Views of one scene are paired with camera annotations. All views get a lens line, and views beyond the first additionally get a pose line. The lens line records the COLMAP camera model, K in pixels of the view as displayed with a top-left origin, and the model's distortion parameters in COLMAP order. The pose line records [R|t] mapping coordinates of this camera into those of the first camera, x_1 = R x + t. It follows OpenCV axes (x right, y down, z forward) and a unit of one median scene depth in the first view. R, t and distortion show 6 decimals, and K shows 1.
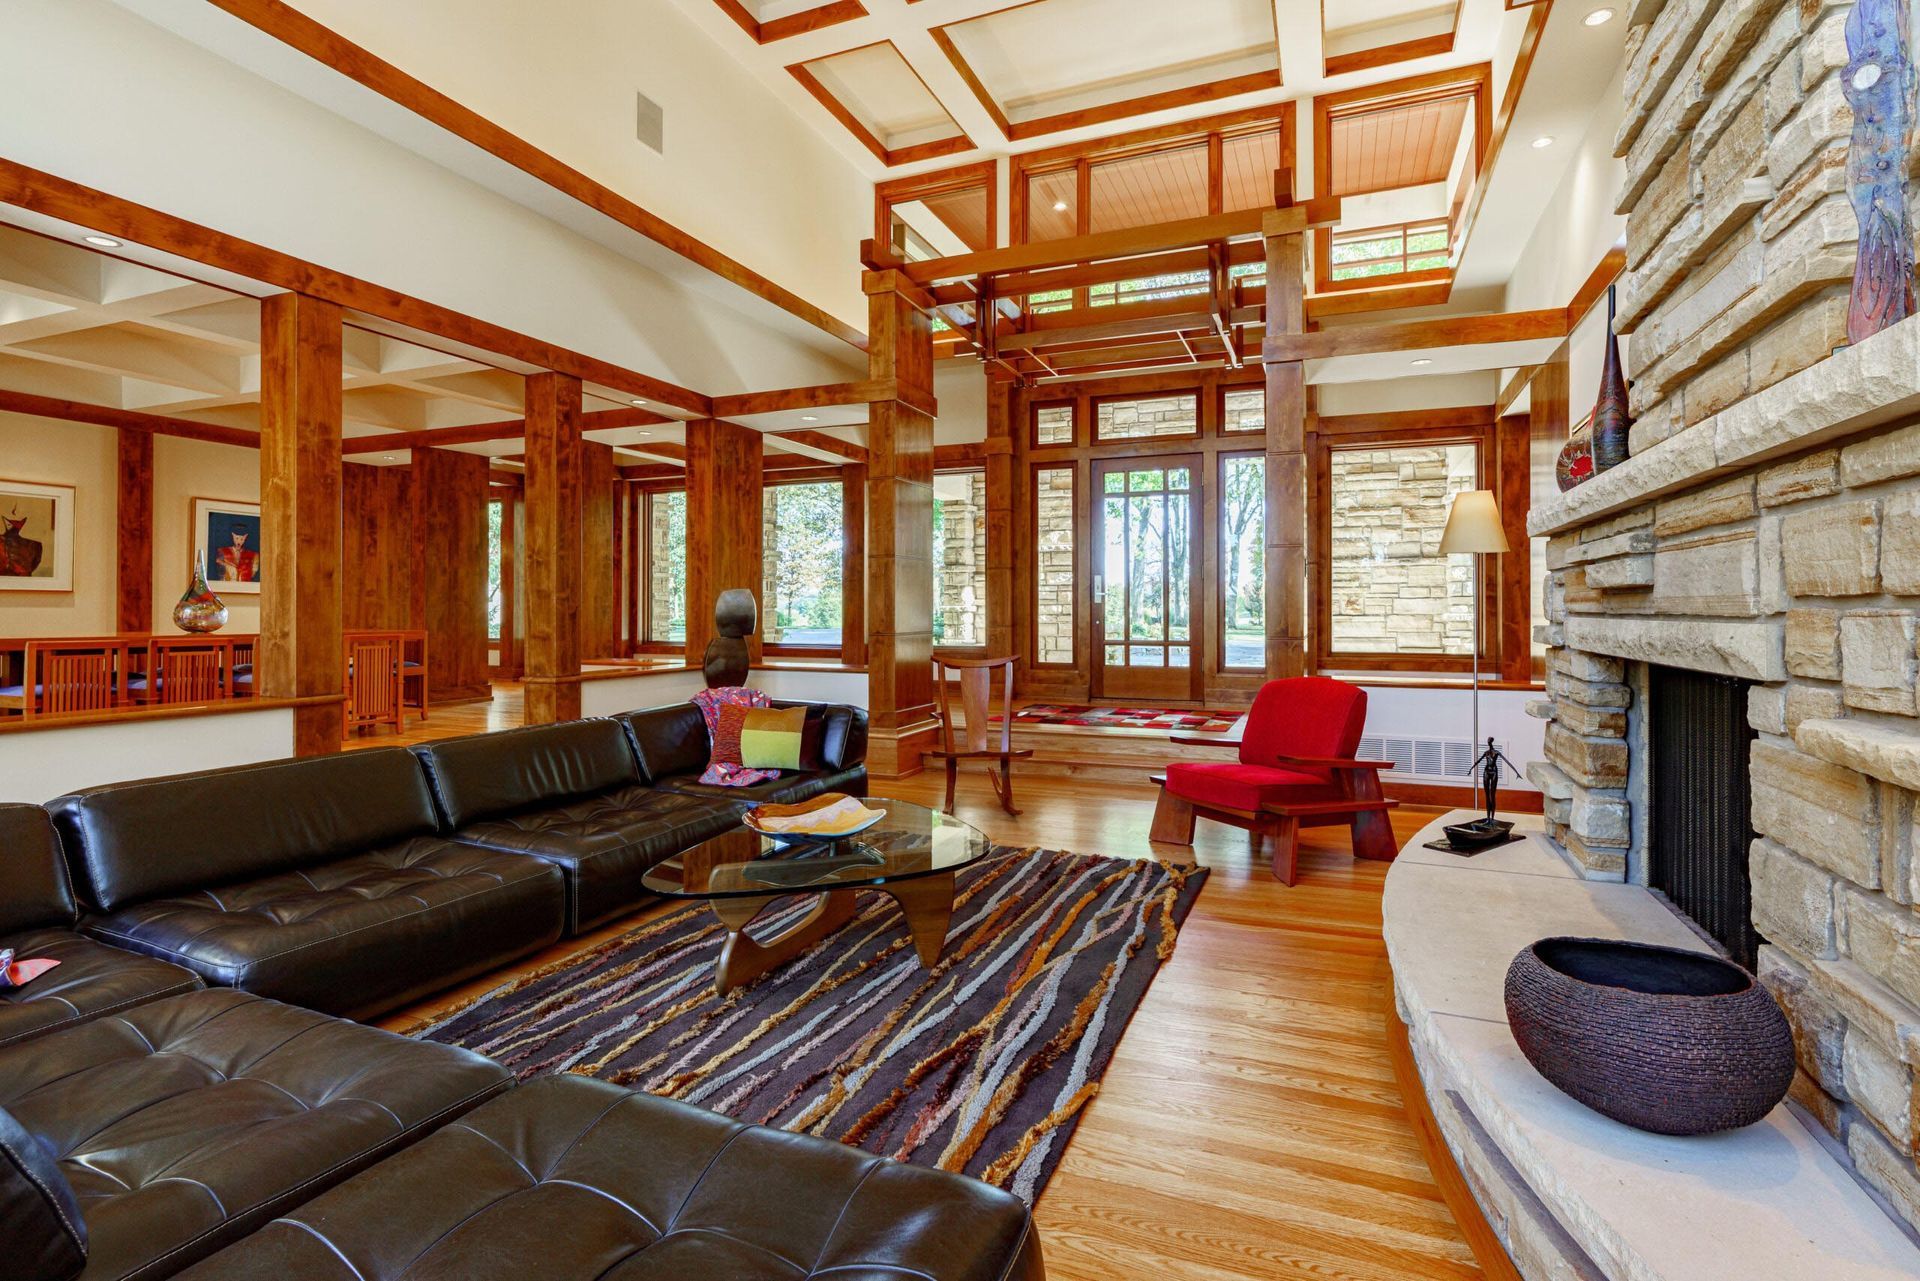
lens RADIAL K [[907.8, 0, 960.1], [0, 907.8, 605.8], [0, 0, 1]] dist [-0.002391, 0.000033]
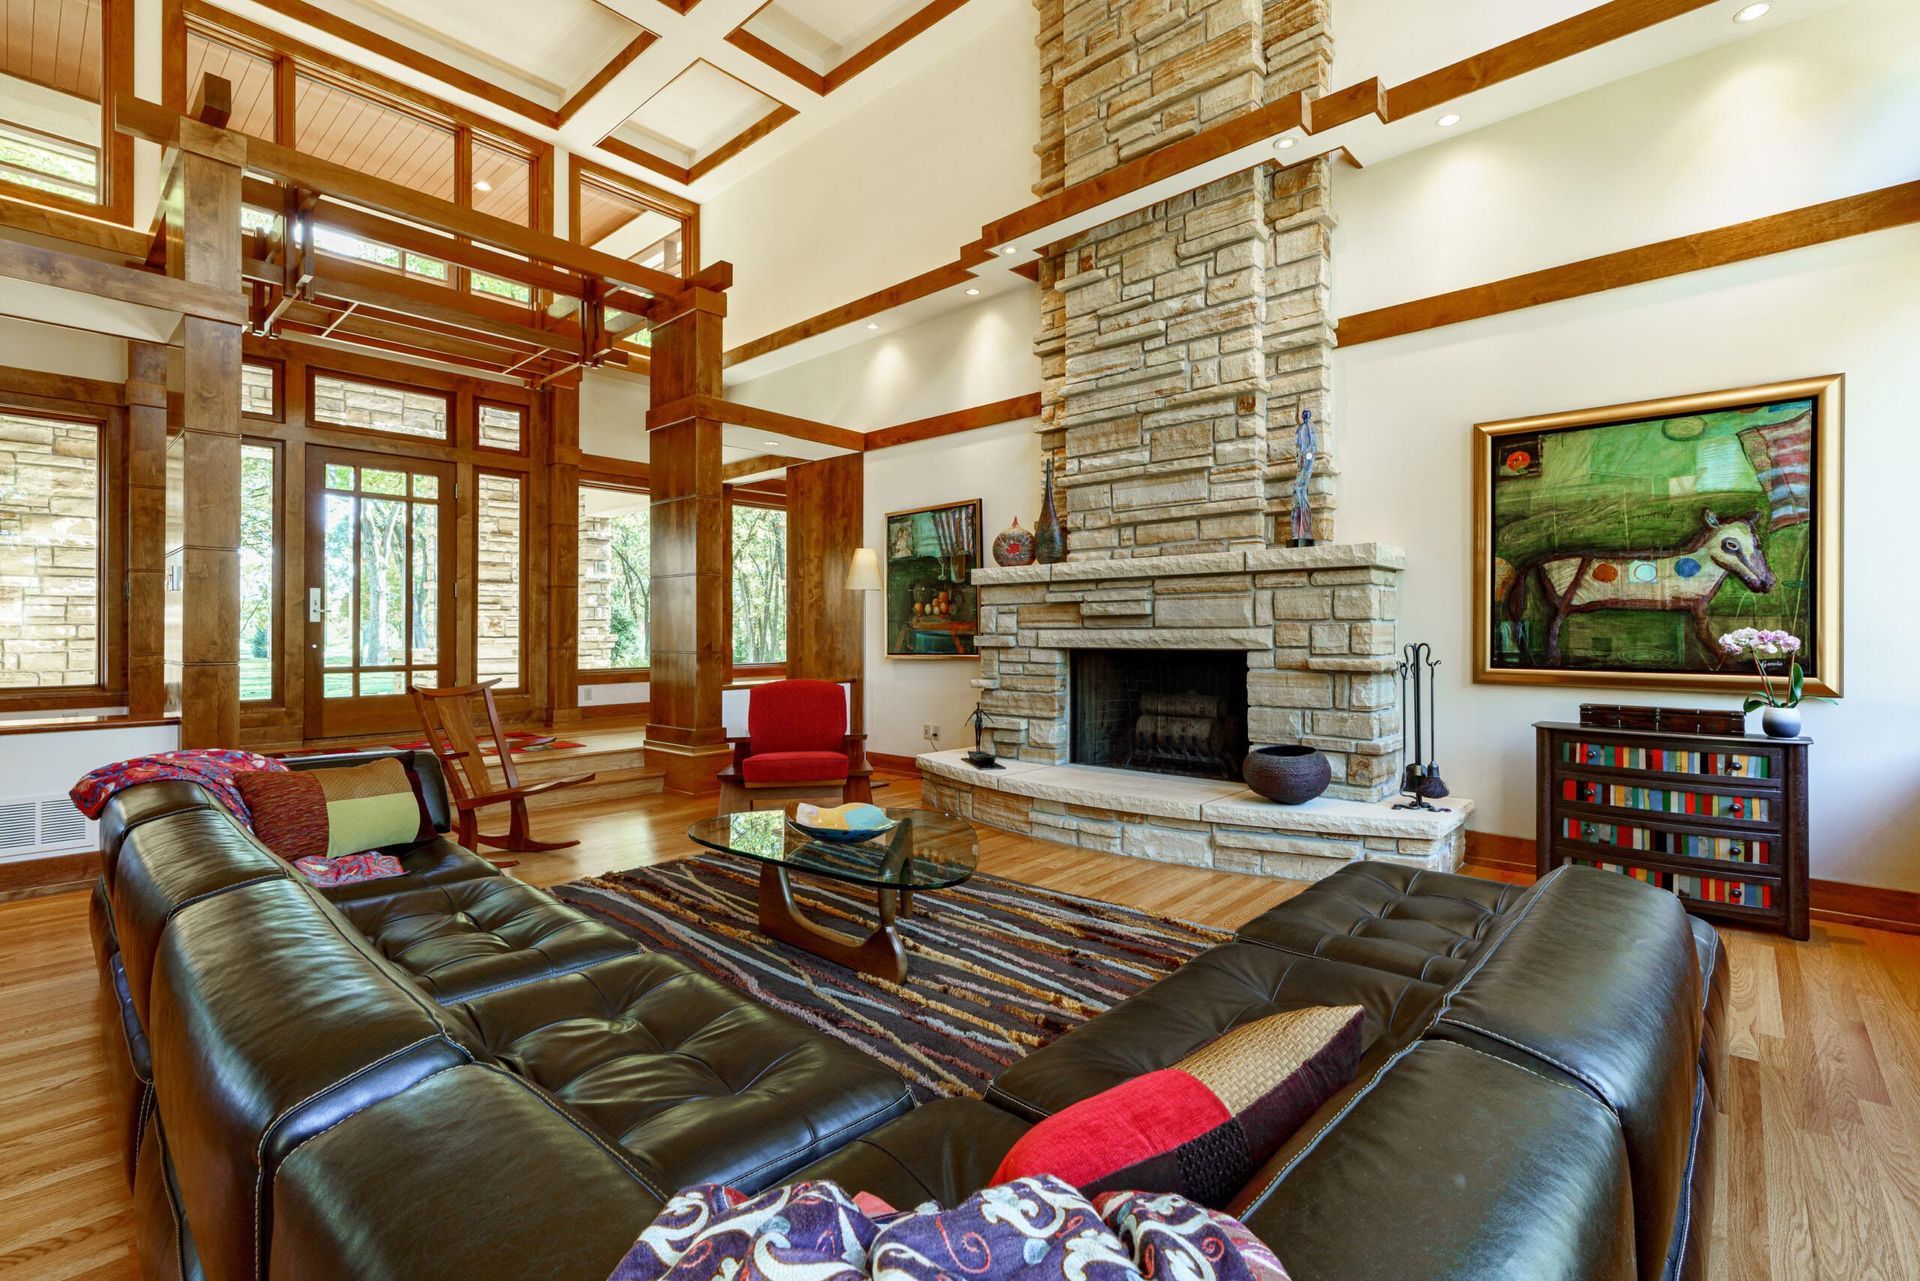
lens RADIAL K [[875.3, 0, 960.2], [0, 875.3, 635.0], [0, 0, 1]] dist [-0.001360, 0.000707]
pose [[0.331647, -0.003429, 0.943397, -0.409750], [0.000459, 0.999994, 0.003474, 0.006321], [-0.943403, -0.000719, 0.331647, 0.205933]]
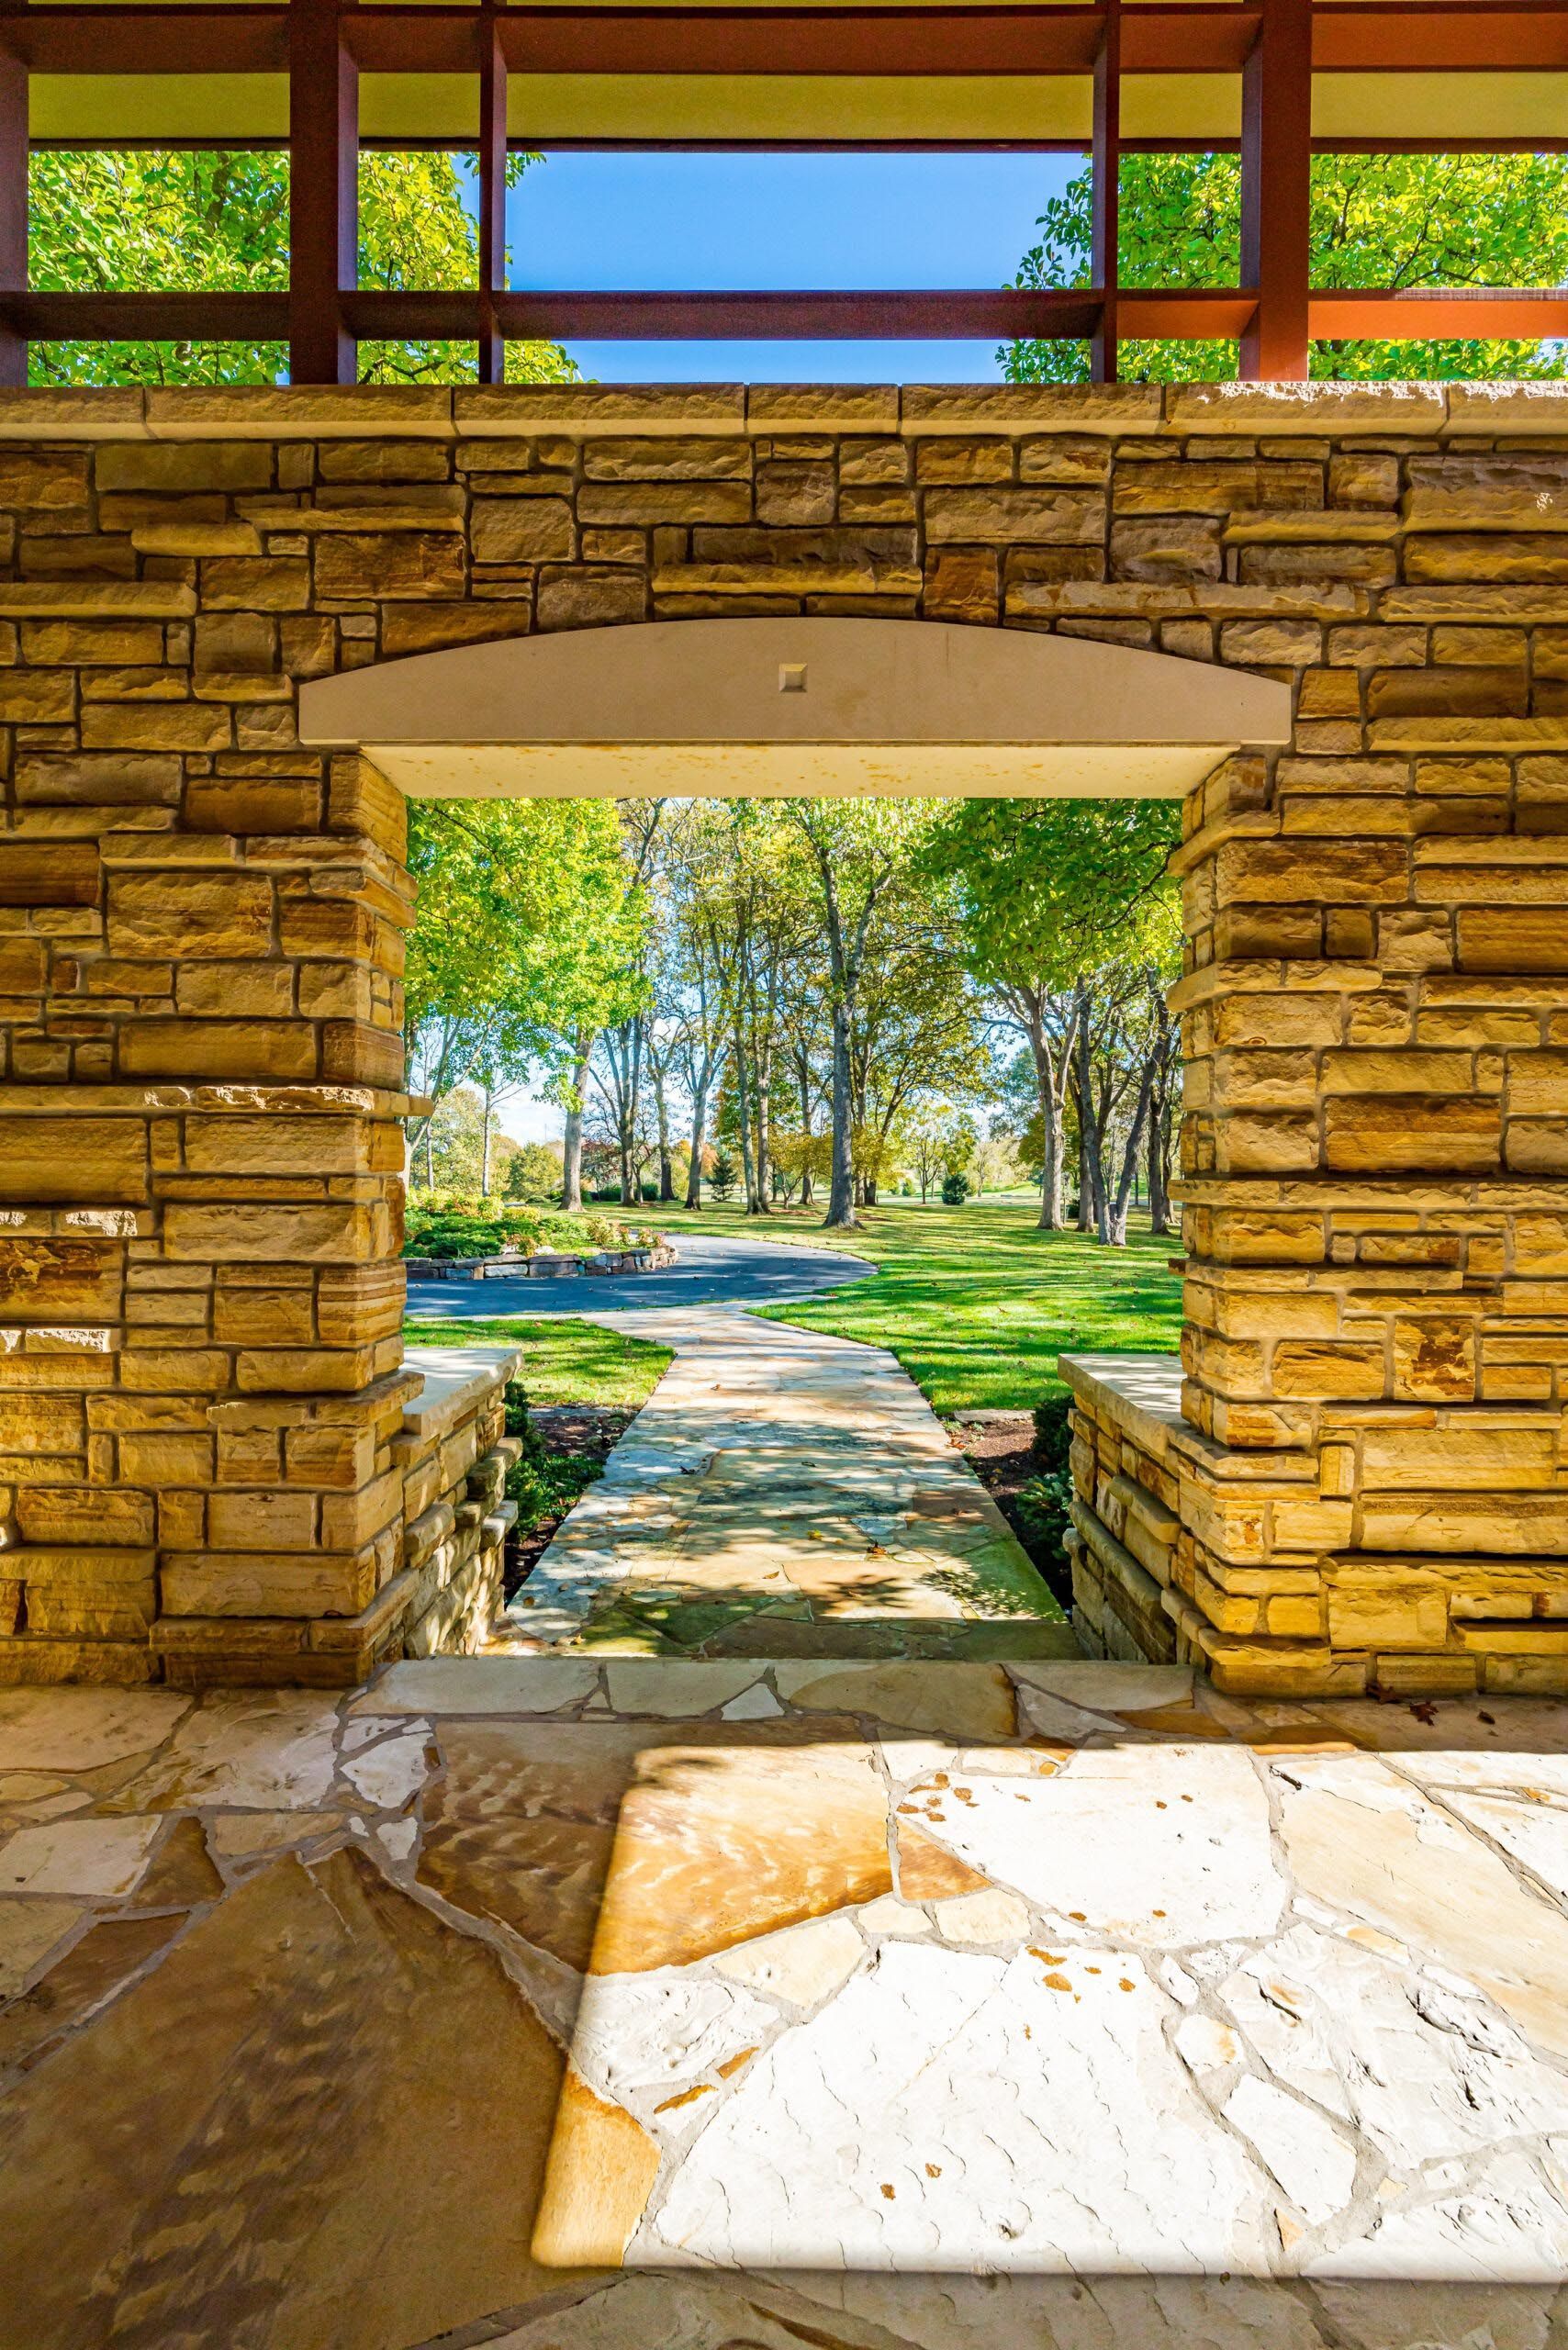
lens RADIAL K [[1071.4, 0, 784.0], [0, 1071.4, 1175.0], [0, 0, 1]] dist [-0.001360, 0.000707]
pose [[0.921697, 0.002678, 0.387900, 0.188215], [-0.005125, 0.999973, 0.005274, -0.065401], [-0.387876, -0.006849, 0.921686, 0.982186]]
